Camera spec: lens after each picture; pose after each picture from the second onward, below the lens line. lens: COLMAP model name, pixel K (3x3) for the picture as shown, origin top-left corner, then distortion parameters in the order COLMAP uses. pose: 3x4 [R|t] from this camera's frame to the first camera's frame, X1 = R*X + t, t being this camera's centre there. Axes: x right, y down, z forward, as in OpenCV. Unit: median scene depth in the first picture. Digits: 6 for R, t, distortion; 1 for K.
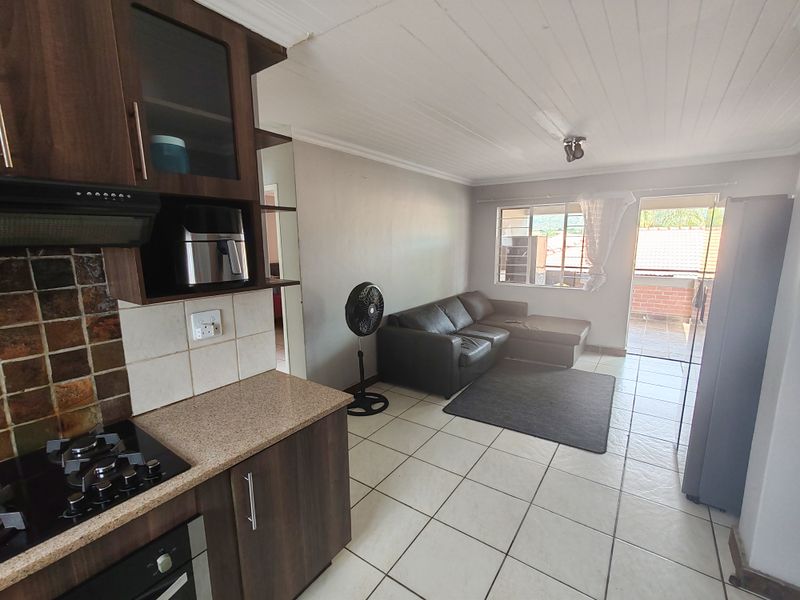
lens RADIAL K [[361.2, 0, 399.8], [0, 361.2, 304.2], [0, 0, 1]] dist [0.001875, 0.000325]
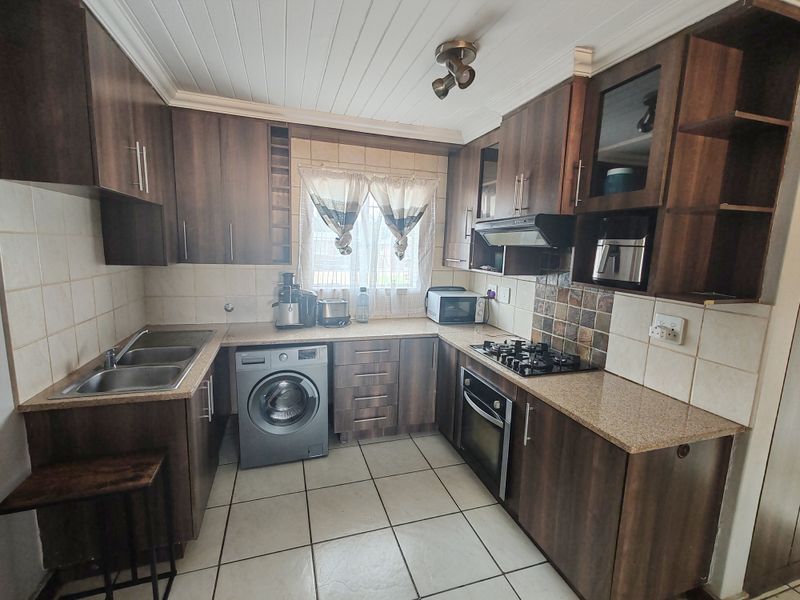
lens RADIAL K [[361.2, 0, 398.0], [0, 361.2, 300.2], [0, 0, 1]] dist [0.001875, 0.000325]
pose [[-0.609122, 0.106367, -0.785911, 0.872980], [-0.165494, 0.952102, 0.257126, -0.186844], [0.775617, 0.286685, -0.562343, 1.134808]]
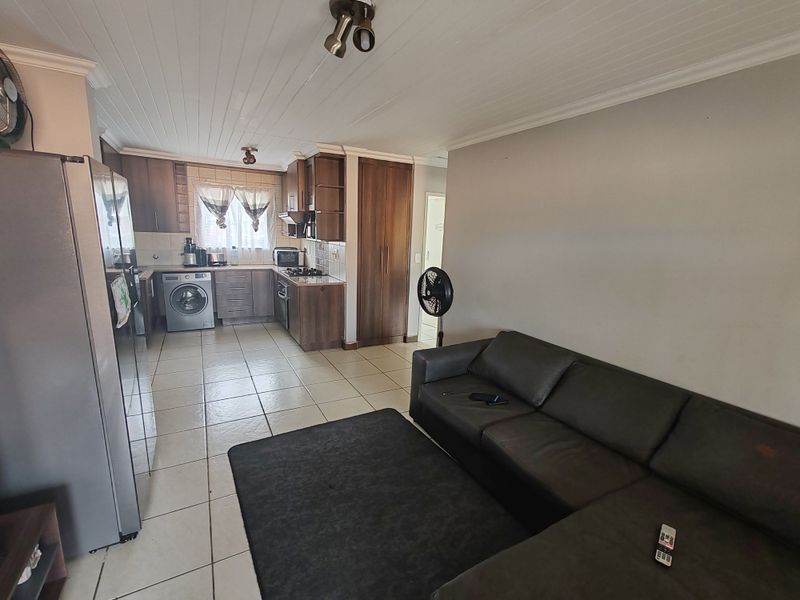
lens RADIAL K [[361.2, 0, 402.0], [0, 361.2, 300.8], [0, 0, 1]] dist [0.001875, 0.000325]
pose [[-0.452715, 0.164117, -0.876422, 2.097156], [-0.191352, 0.942132, 0.275265, -0.569522], [0.870881, 0.292322, -0.395113, 3.160871]]
